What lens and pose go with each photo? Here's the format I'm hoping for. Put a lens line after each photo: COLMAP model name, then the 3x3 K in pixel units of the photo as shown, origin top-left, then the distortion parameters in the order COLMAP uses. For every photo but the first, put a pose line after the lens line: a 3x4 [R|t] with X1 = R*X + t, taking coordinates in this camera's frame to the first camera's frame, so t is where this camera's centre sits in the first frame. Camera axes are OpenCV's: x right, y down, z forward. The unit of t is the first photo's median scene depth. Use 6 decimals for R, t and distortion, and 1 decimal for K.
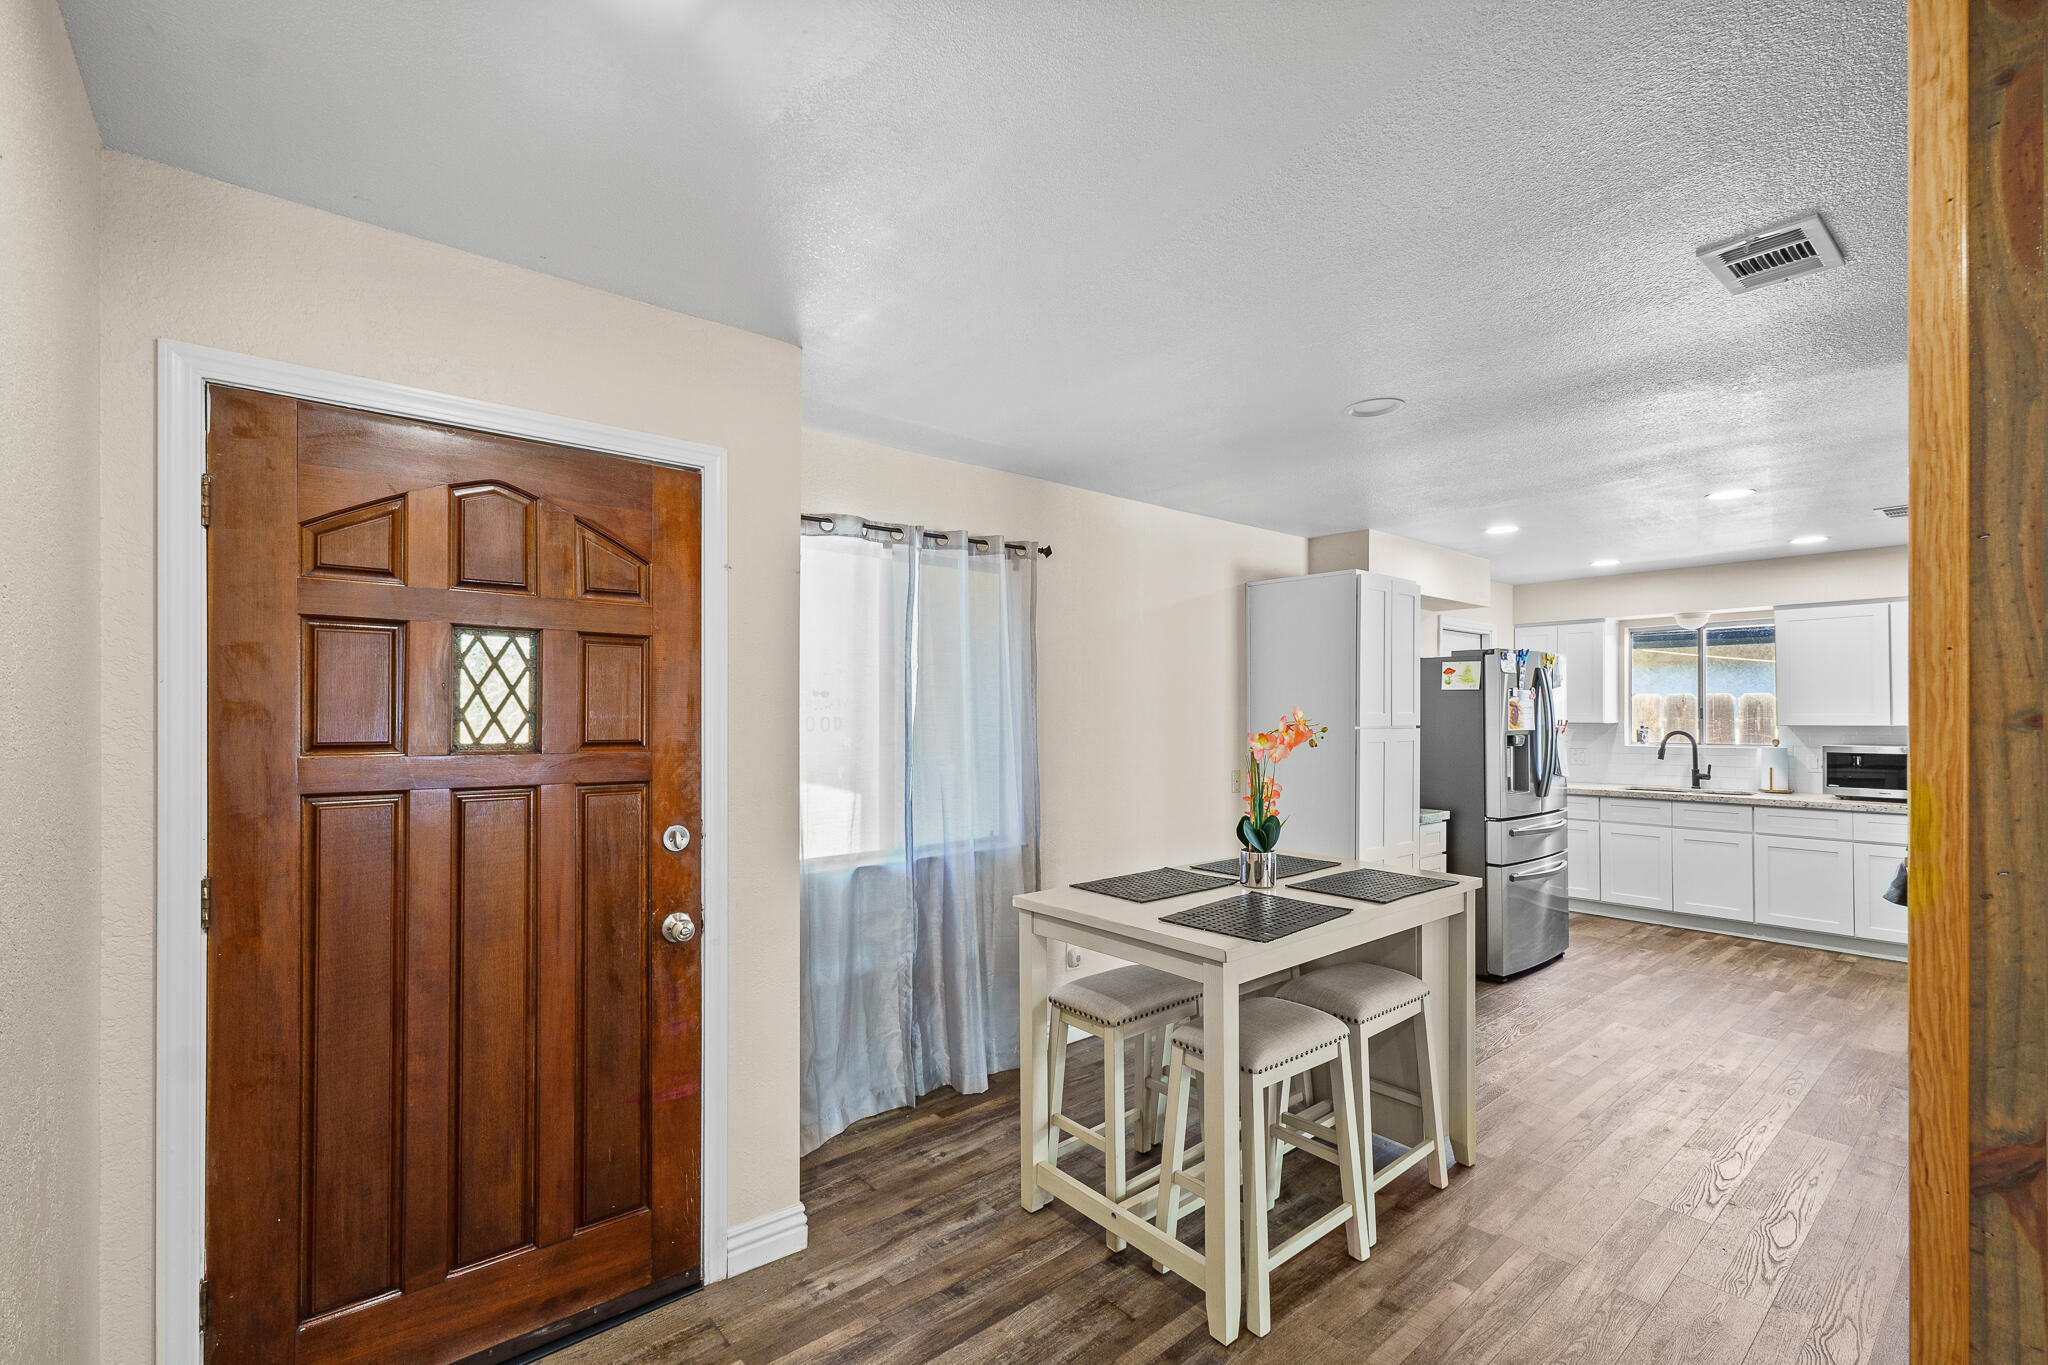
lens RADIAL K [[880.3, 0, 1020.2], [0, 880.3, 715.9], [0, 0, 1]] dist [0.000037, -0.000043]
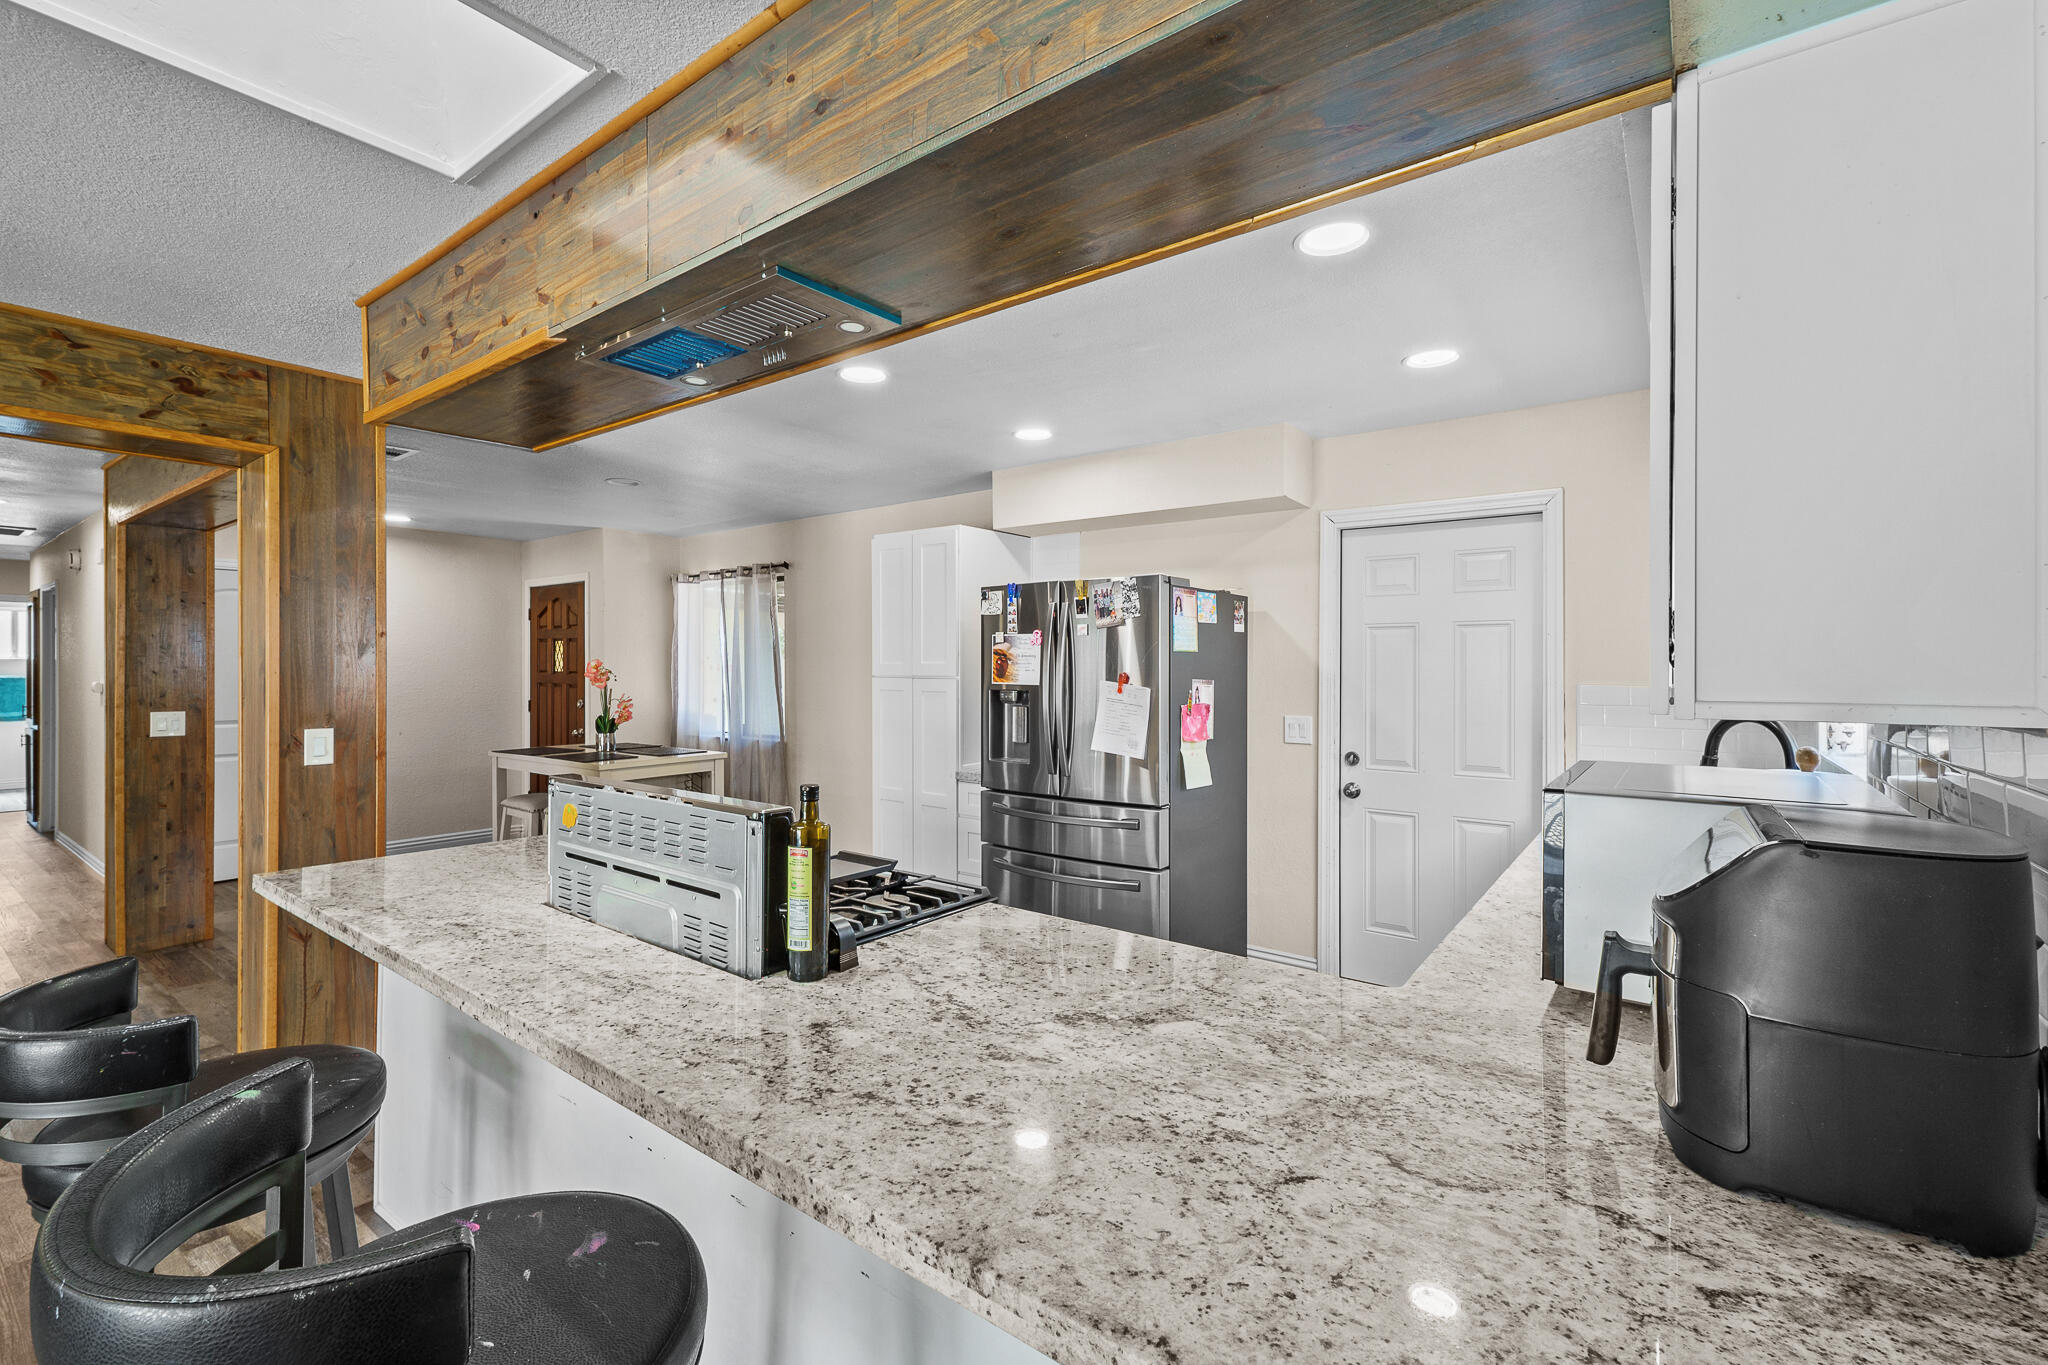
lens RADIAL K [[873.9, 0, 1024.0], [0, 873.9, 682.5], [0, 0, 1]] dist [0.001395, 0.000141]
pose [[0.233620, 0.019720, -0.972128, 1.790210], [-0.005475, 0.999805, 0.018966, -0.000895], [0.972313, 0.000891, 0.233682, 1.097922]]
